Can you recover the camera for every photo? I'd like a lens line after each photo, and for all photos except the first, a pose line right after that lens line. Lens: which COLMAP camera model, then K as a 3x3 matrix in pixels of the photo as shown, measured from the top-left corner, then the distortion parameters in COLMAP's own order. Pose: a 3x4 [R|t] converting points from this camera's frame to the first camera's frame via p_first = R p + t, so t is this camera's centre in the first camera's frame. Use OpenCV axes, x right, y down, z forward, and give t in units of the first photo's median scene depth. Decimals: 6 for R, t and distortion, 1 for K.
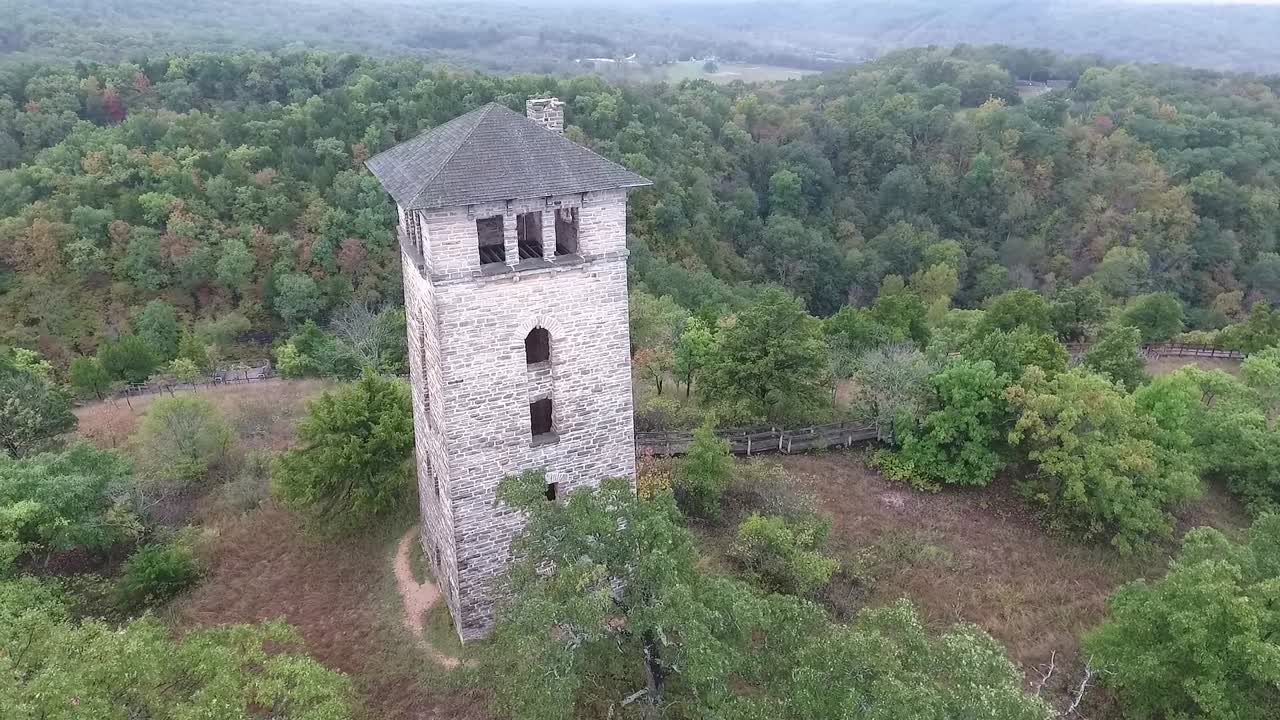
lens RADIAL K [[784.3, 0, 641.4], [0, 784.3, 360.6], [0, 0, 1]] dist [0.000547, -0.003562]
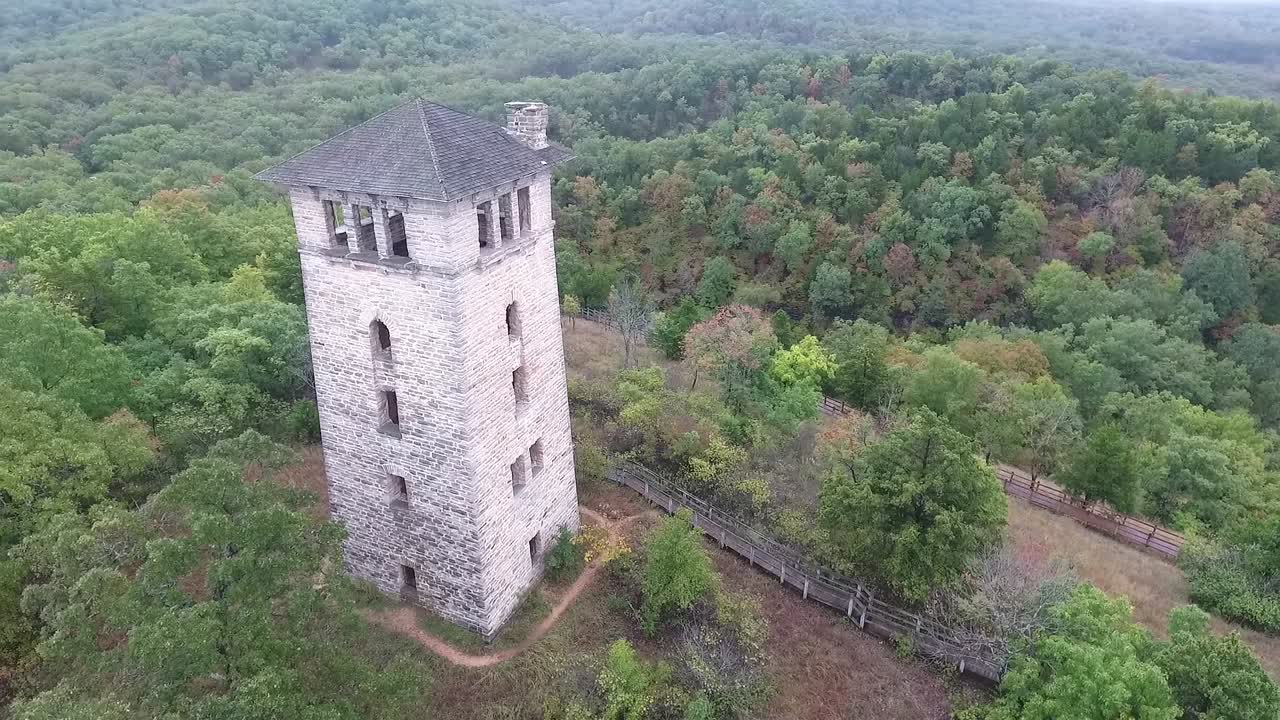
lens RADIAL K [[784.3, 0, 640.5], [0, 784.3, 359.4], [0, 0, 1]] dist [0.000547, -0.003562]
pose [[0.637817, 0.321535, -0.699860, 0.163150], [-0.324655, 0.936254, 0.134266, -0.048431], [0.698418, 0.141576, 0.701547, 0.107435]]
